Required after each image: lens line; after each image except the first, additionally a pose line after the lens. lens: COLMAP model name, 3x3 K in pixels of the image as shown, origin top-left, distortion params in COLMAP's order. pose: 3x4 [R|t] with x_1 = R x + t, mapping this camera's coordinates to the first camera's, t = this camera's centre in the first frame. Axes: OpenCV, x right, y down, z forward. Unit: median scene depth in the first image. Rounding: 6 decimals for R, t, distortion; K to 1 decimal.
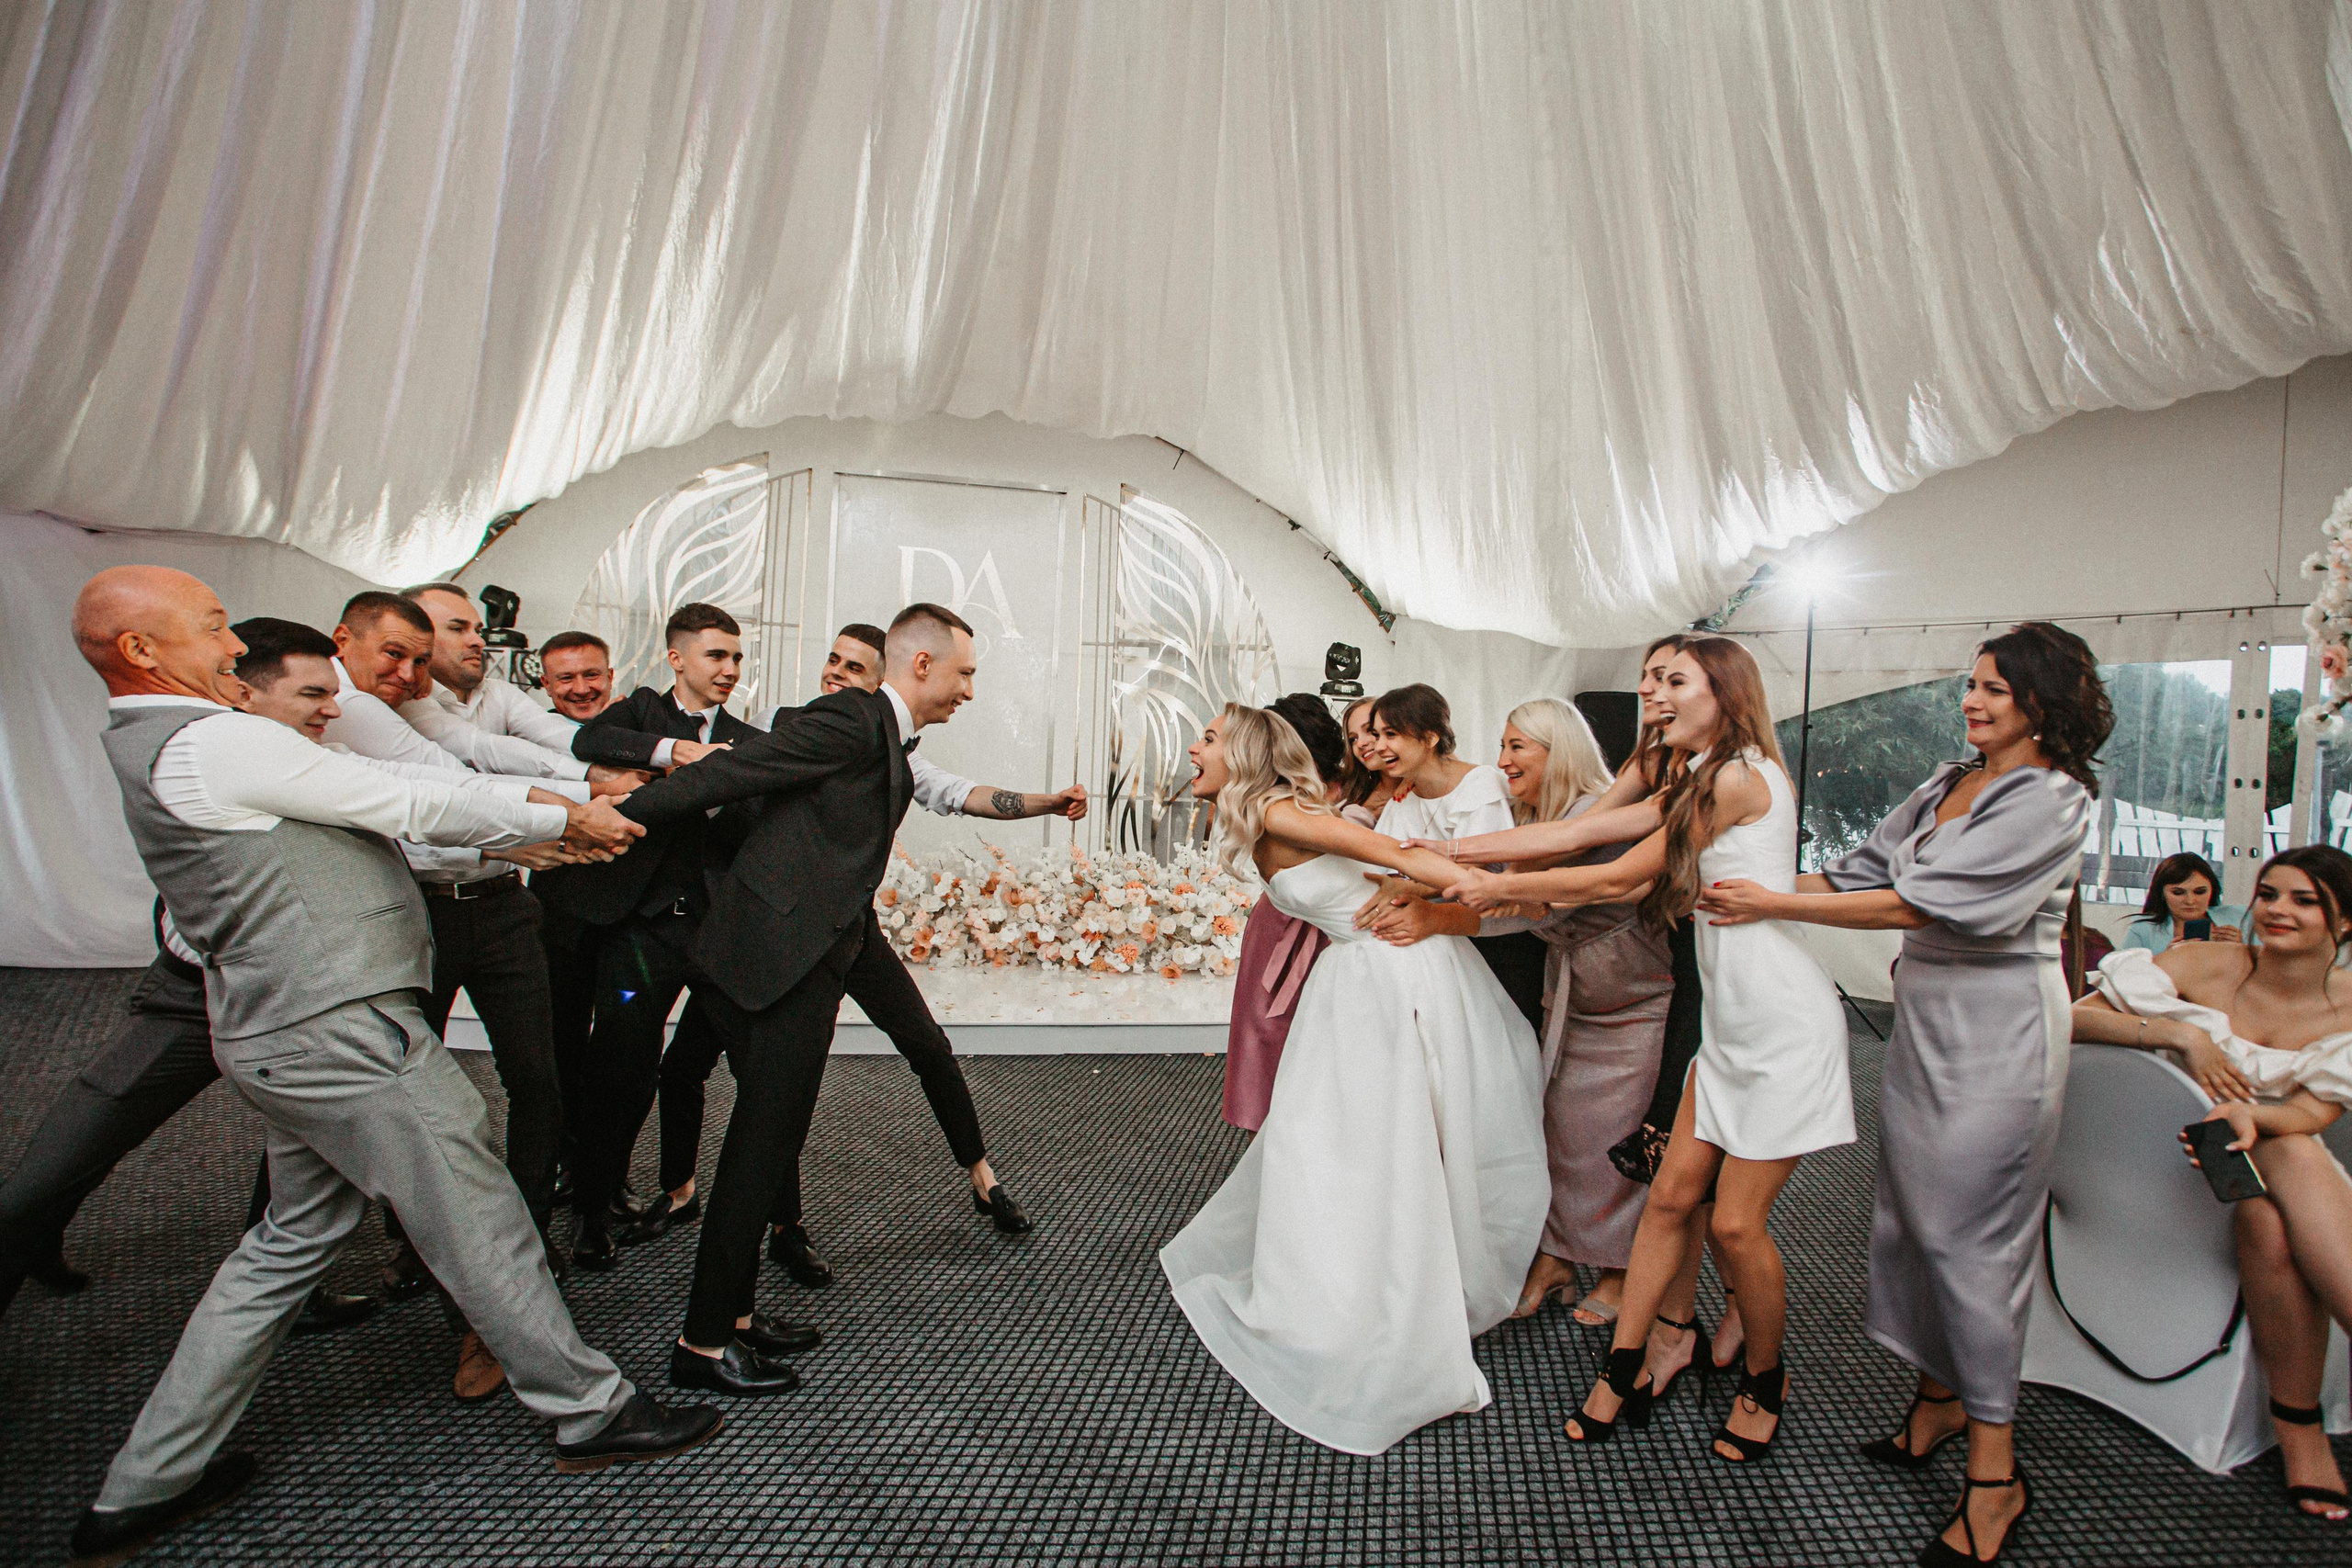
lens RADIAL K [[1177.2, 0, 1176.0], [0, 1177.2, 784.0], [0, 0, 1]] dist [0.000075, -0.000012]
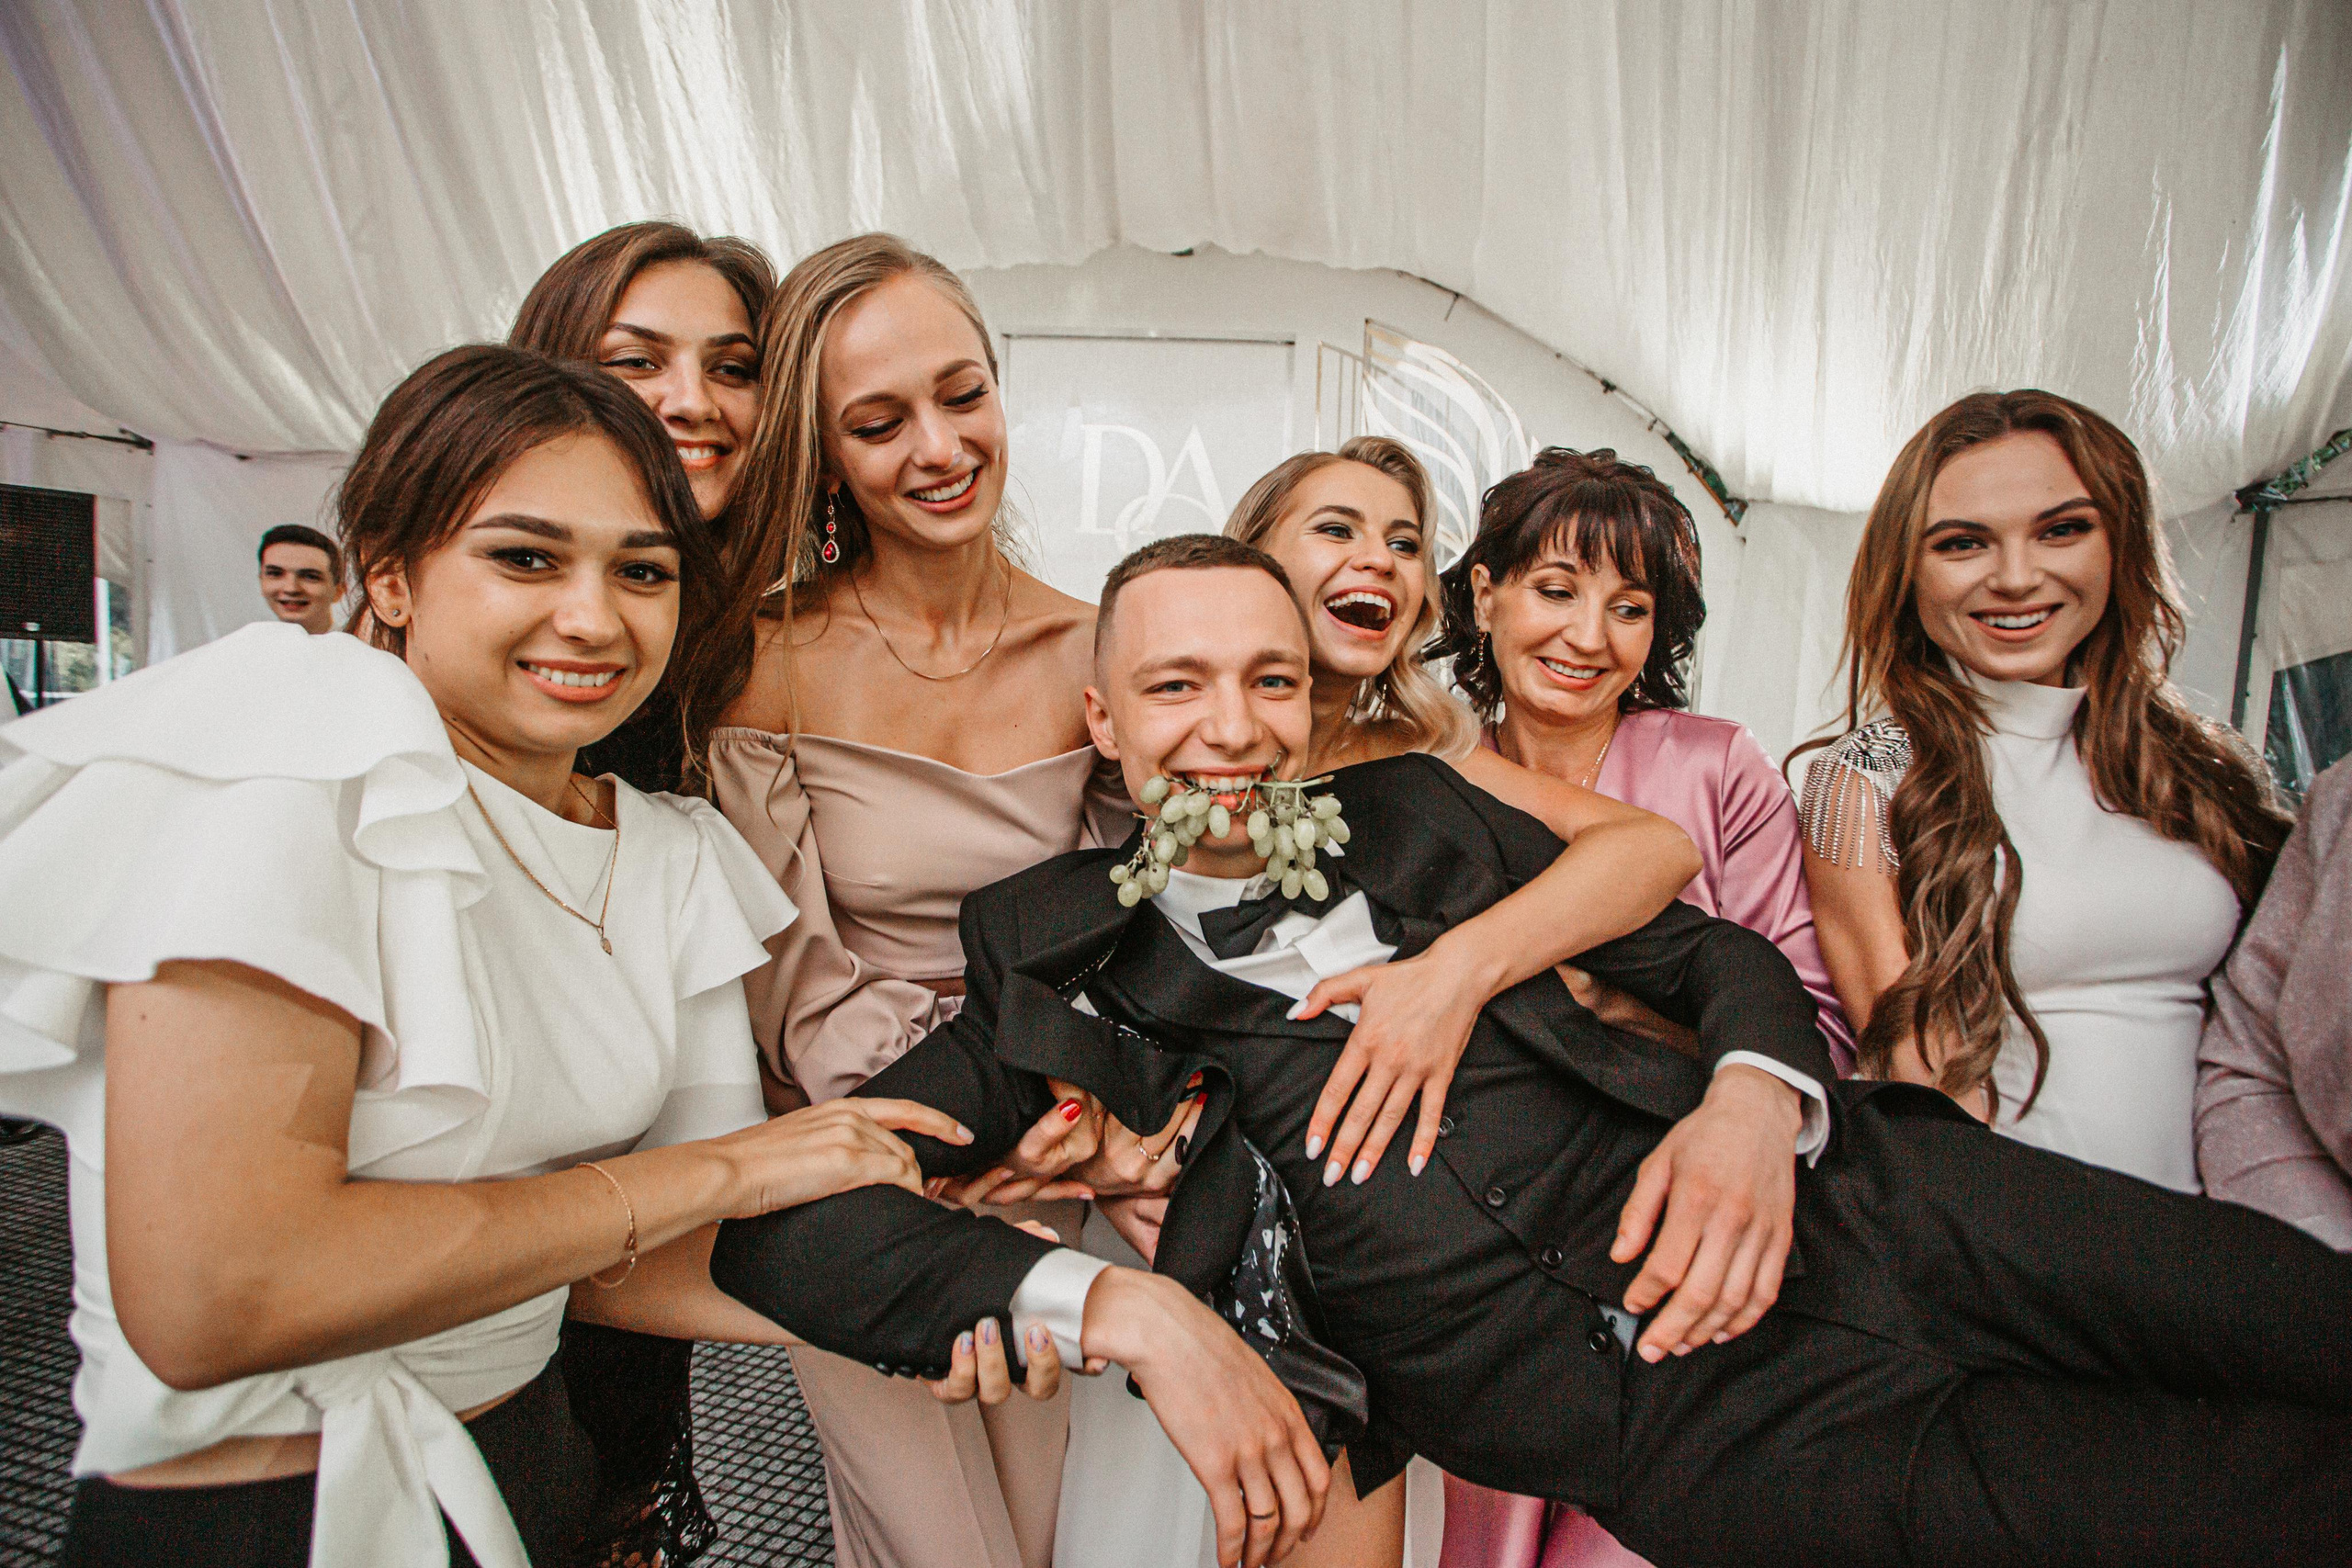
lens RADIAL K [[1248.4, 0, 1176.0], [0, 1248.4, 784.0], [0, 0, 1]] dist [-0.046638, 0.000012]
pose [[0.975075, 0.012083, -0.221545, 0.011625], [-0.001299, 0.998810, 0.048757, -0.004569], [0.221870, -0.047254, 0.973931, 0.204024]]
